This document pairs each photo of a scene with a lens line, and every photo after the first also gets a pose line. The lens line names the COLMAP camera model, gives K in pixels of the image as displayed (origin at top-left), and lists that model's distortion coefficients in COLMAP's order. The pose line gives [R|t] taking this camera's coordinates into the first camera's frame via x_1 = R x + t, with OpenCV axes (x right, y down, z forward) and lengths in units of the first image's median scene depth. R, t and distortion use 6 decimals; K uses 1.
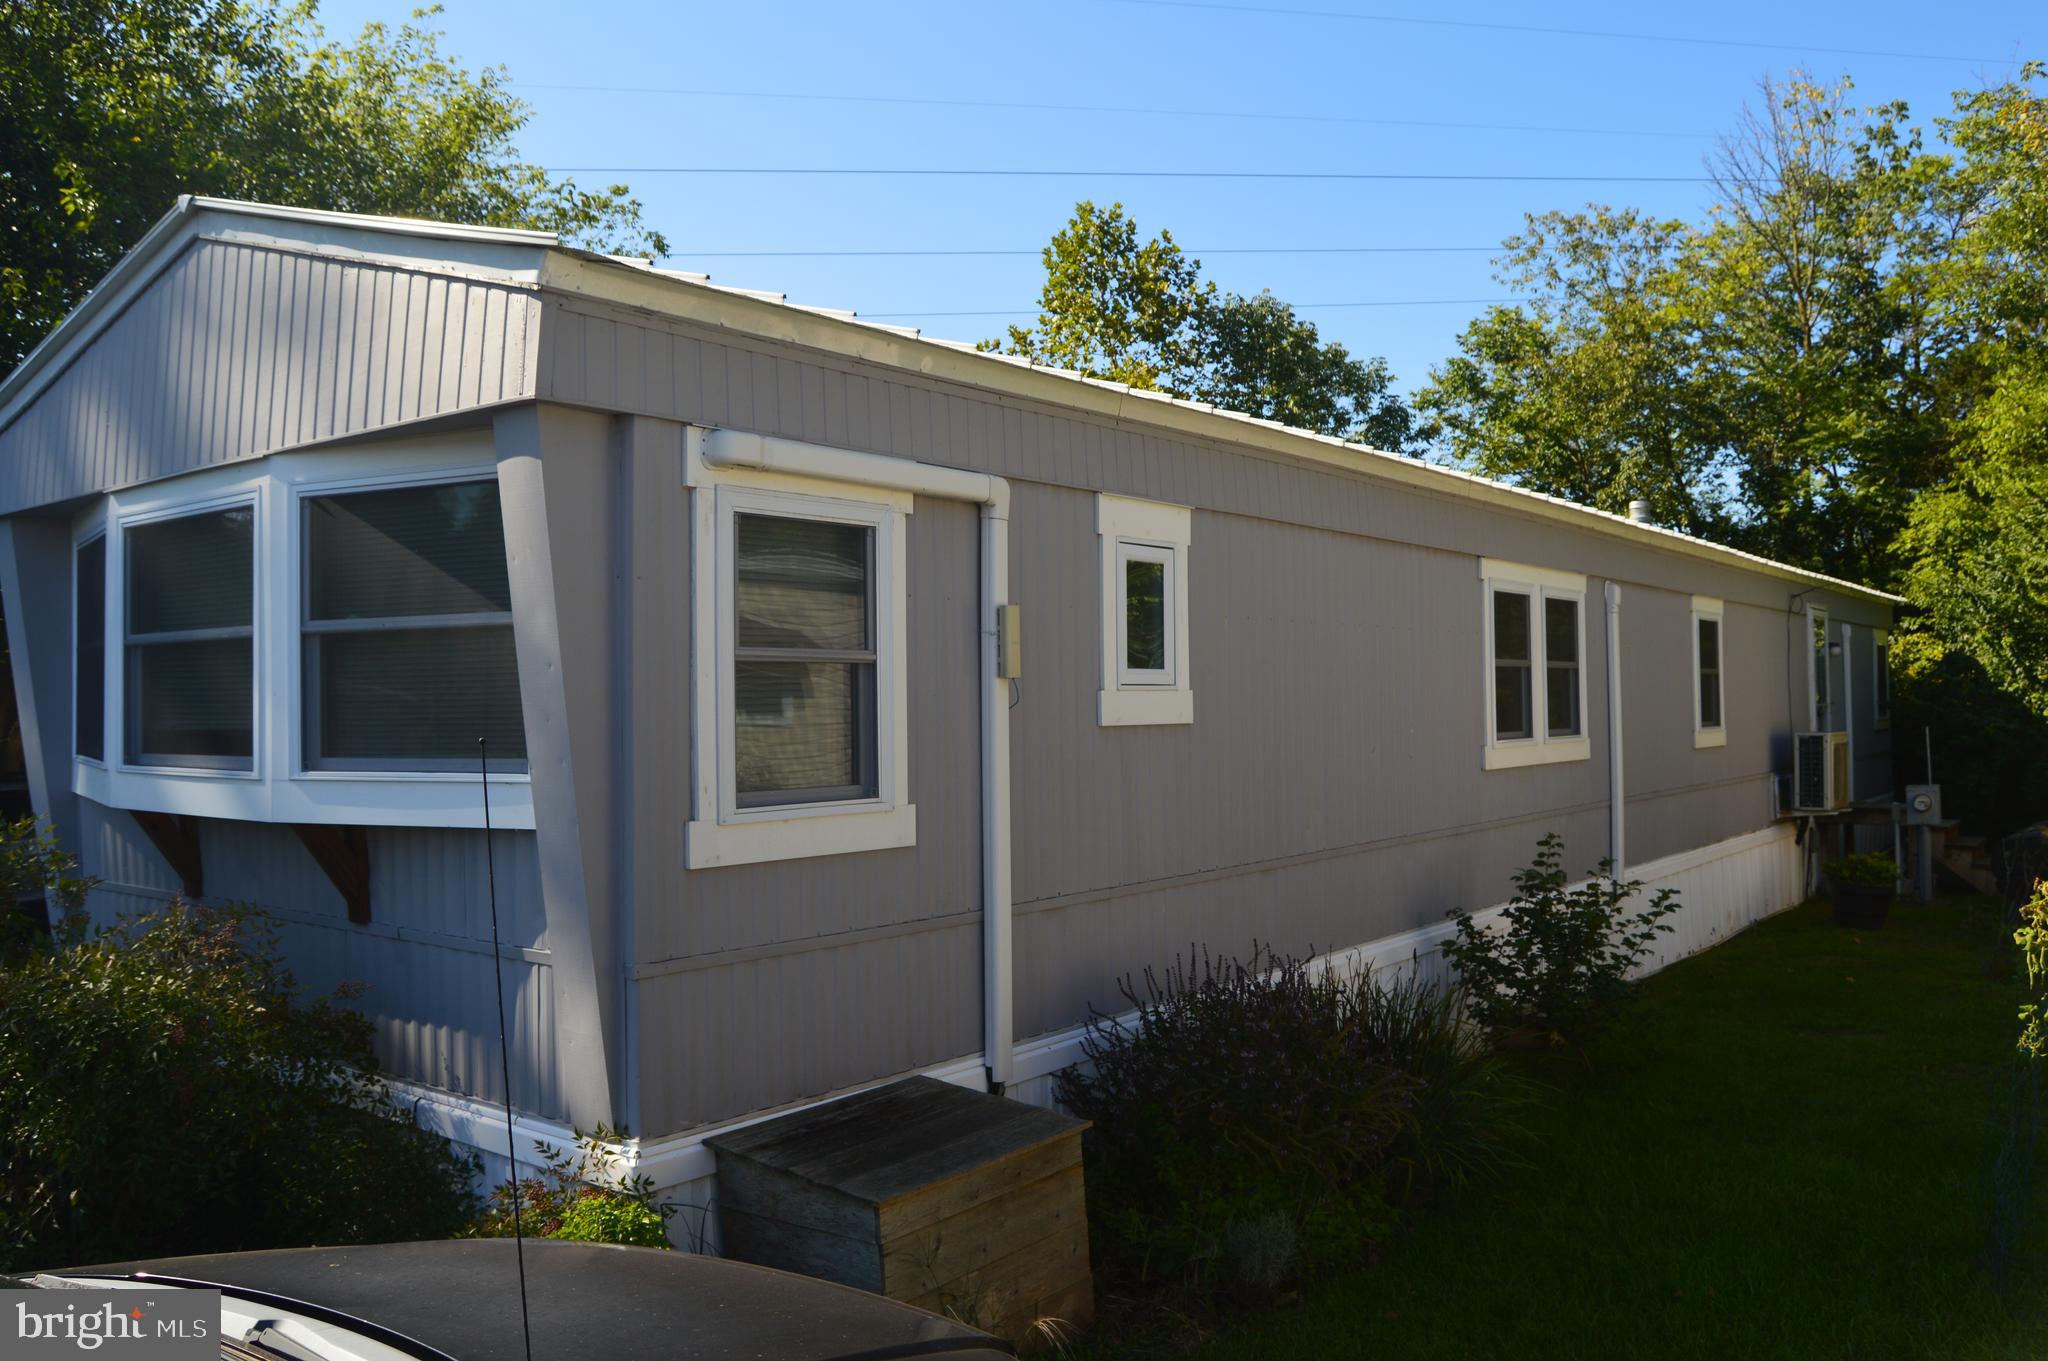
lens RADIAL K [[1628.2, 0, 1026.8], [0, 1628.2, 680.5], [0, 0, 1]] dist [-0.090495, 0.034907]
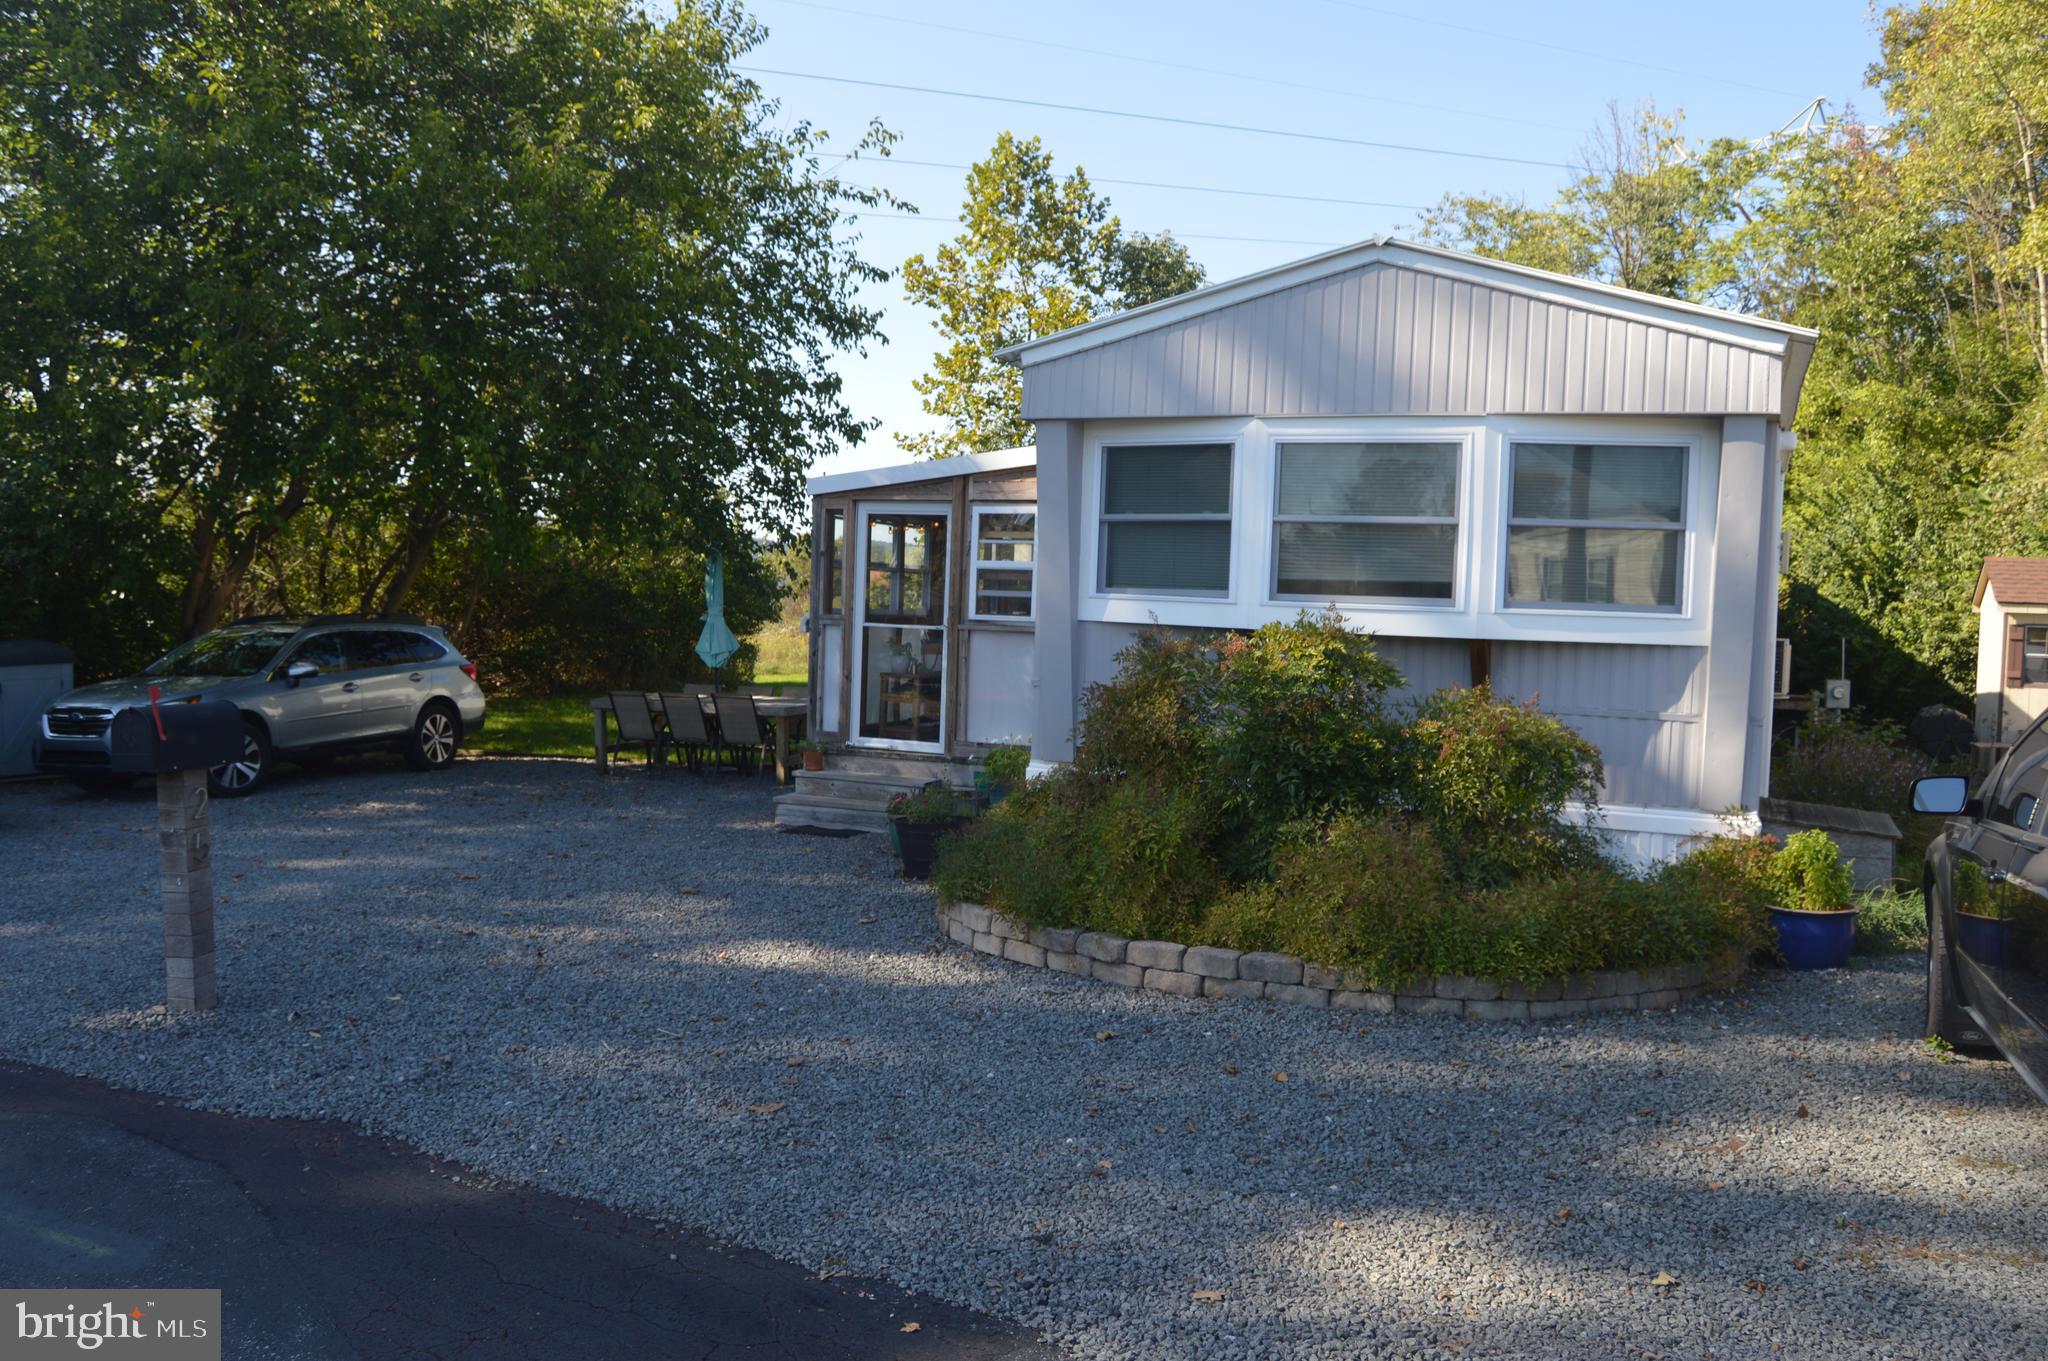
lens RADIAL K [[1628.2, 0, 1020.5], [0, 1628.2, 675.7], [0, 0, 1]] dist [-0.090495, 0.034907]
pose [[0.974216, 0.027568, 0.223926, -0.190050], [-0.040632, 0.997717, 0.053945, 0.008105], [-0.221928, -0.061652, 0.973112, -0.076403]]
